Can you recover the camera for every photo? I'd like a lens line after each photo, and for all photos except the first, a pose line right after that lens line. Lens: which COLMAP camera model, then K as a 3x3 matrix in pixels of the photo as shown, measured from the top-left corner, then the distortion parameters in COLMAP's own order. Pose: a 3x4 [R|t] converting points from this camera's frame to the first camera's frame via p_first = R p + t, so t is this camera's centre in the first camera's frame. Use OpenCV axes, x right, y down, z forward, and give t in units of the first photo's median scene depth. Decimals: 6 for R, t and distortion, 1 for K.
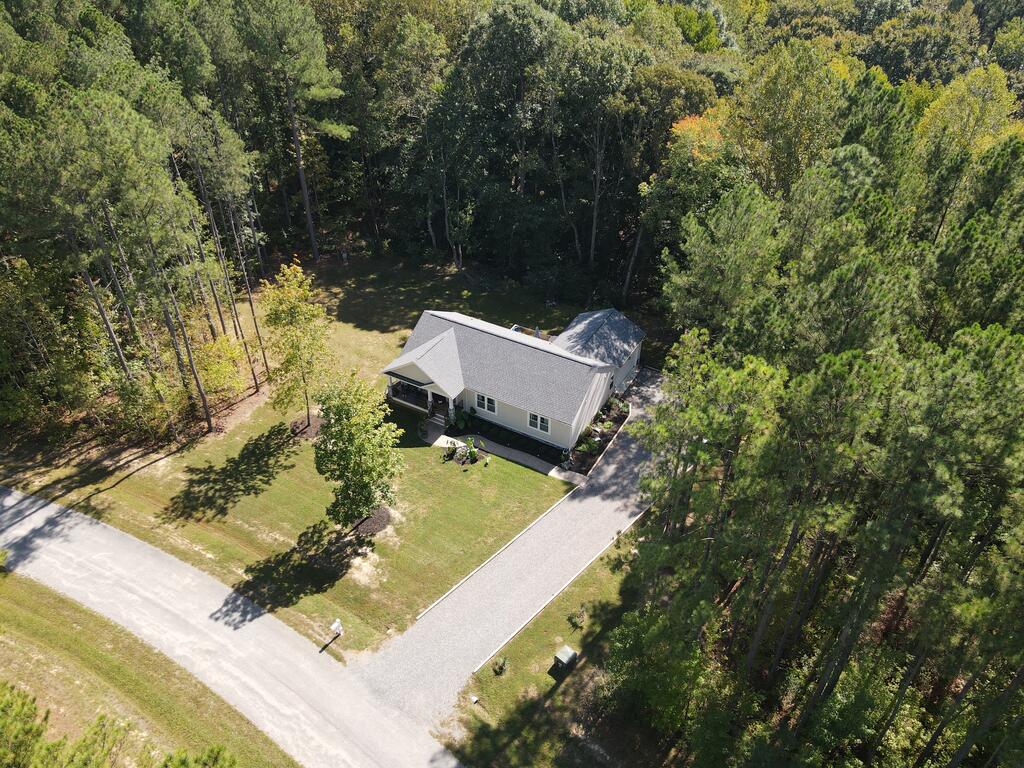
lens RADIAL K [[732.9, 0, 512.0], [0, 732.9, 384.0], [0, 0, 1]] dist [0.007392, 0.005961]
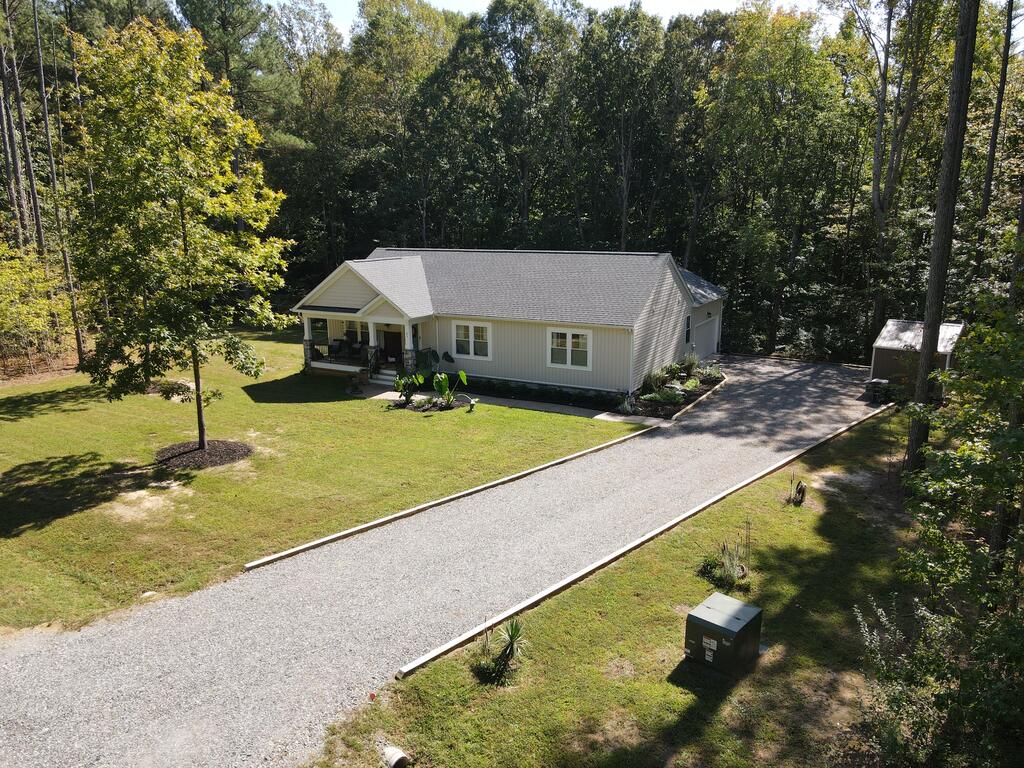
lens RADIAL K [[732.9, 0, 512.0], [0, 732.9, 384.0], [0, 0, 1]] dist [0.007392, 0.005961]
pose [[0.999857, -0.016540, 0.003658, -0.008226], [0.016467, 0.898385, -0.438900, 0.353808], [0.003972, 0.438897, 0.898529, 0.598337]]
